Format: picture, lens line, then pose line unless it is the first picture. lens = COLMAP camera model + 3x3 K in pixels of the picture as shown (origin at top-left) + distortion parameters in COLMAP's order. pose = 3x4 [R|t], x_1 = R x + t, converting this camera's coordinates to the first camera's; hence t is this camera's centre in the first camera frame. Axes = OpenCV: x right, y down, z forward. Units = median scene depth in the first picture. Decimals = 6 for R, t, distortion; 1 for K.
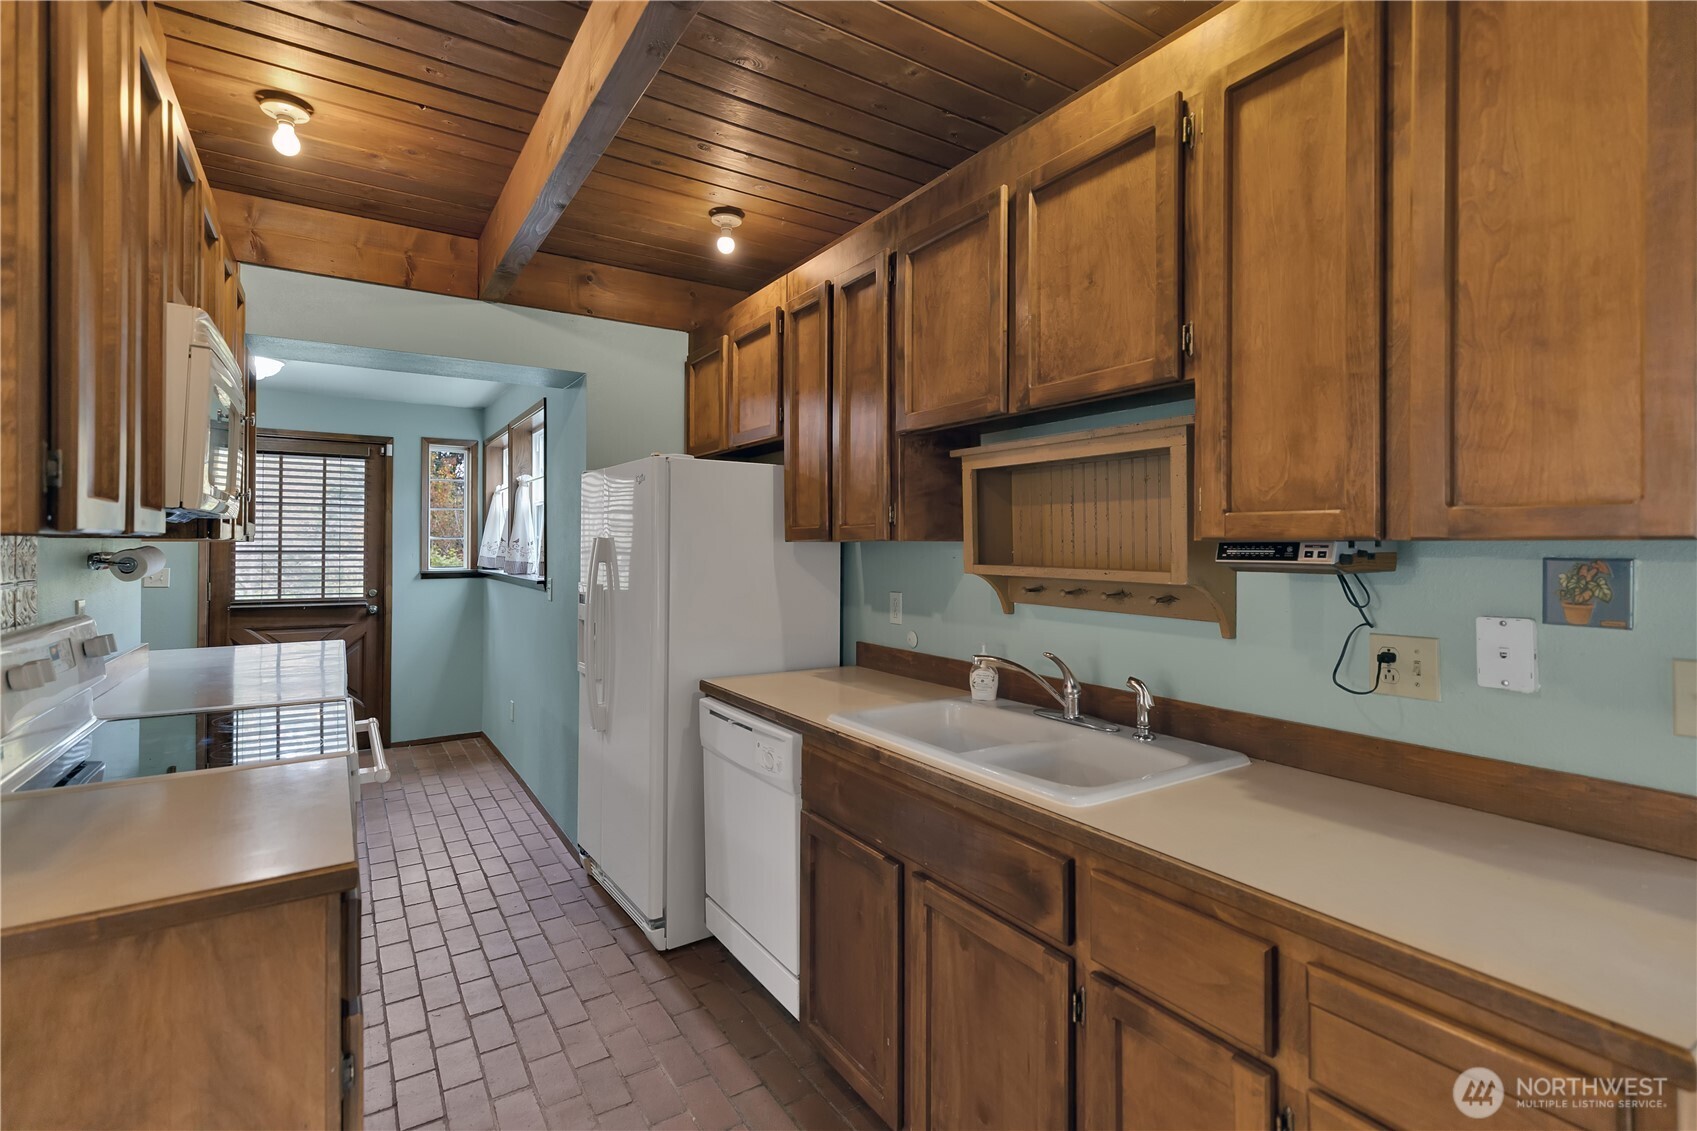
lens RADIAL K [[784.3, 0, 843.6], [0, 784.3, 554.5], [0, 0, 1]] dist [-0.000595, -0.001107]
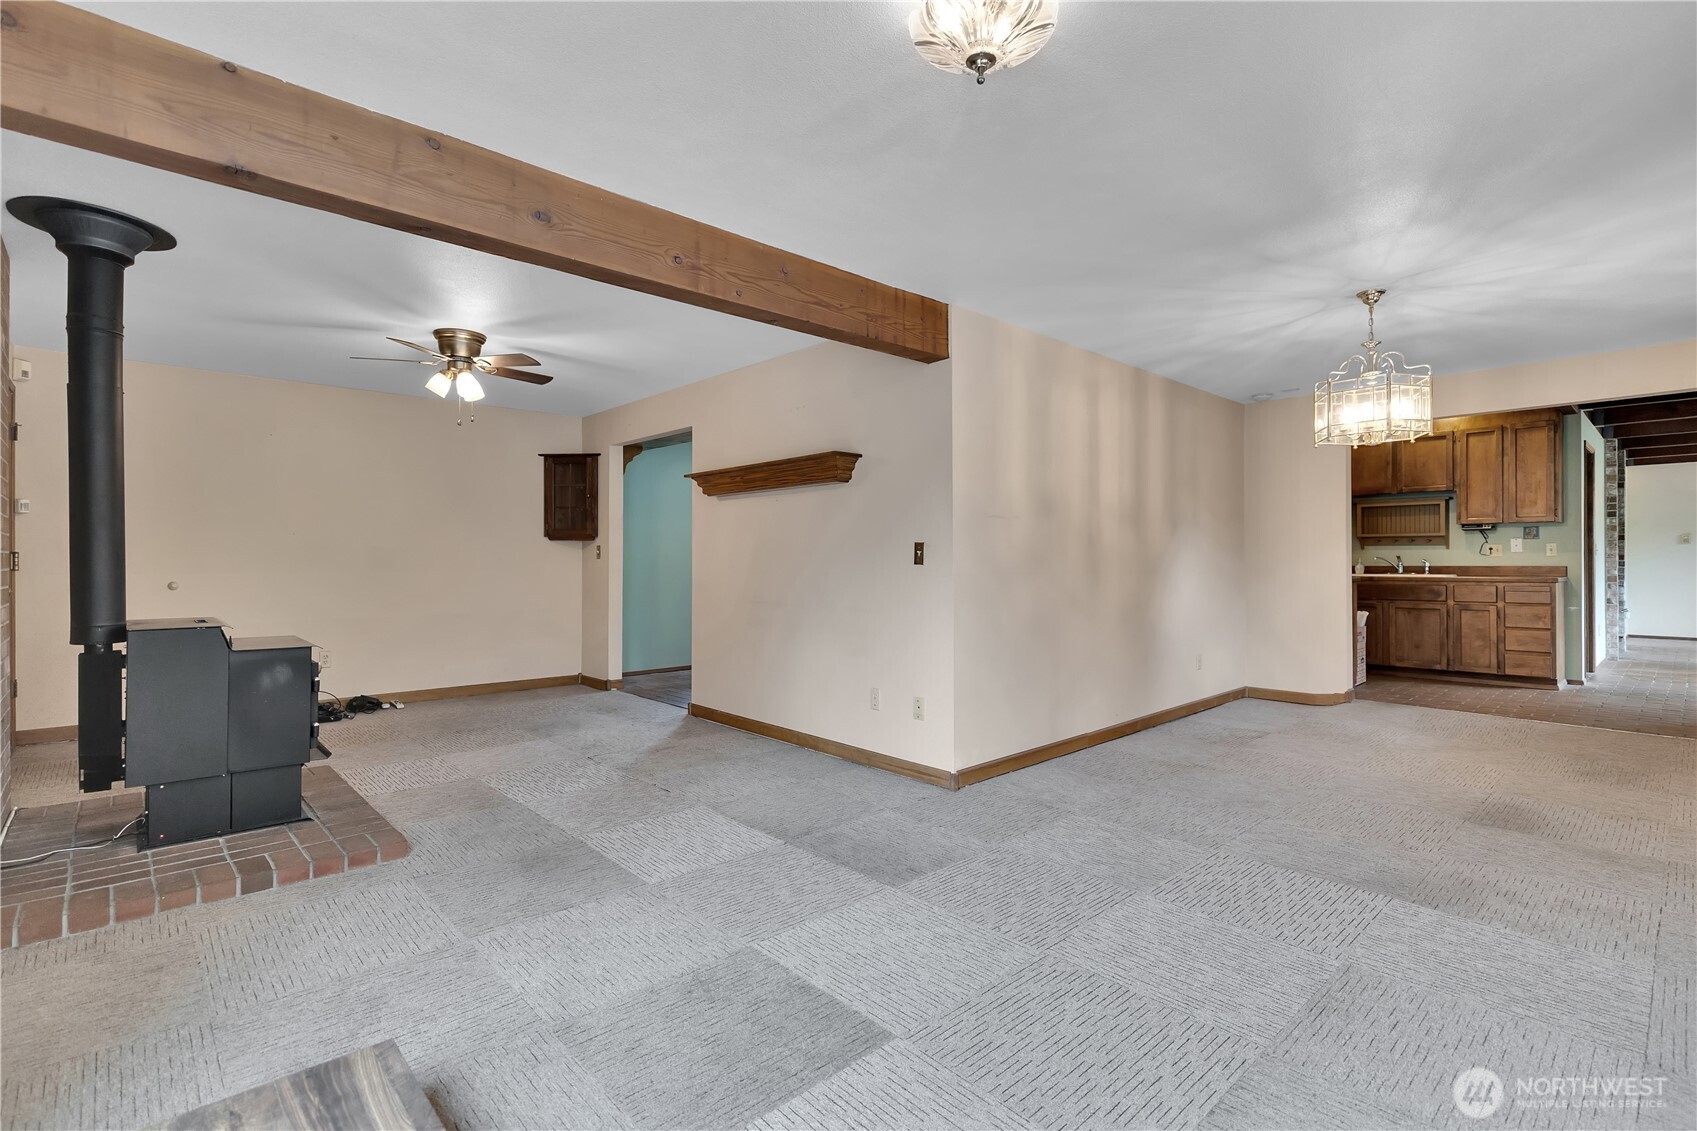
lens RADIAL K [[784.3, 0, 845.4], [0, 784.3, 565.5], [0, 0, 1]] dist [-0.000595, -0.001107]
pose [[0.985092, -0.006523, 0.171905, -4.408107], [0.006350, 0.999979, 0.001557, 0.220221], [-0.171911, -0.000442, 0.985112, -3.338145]]
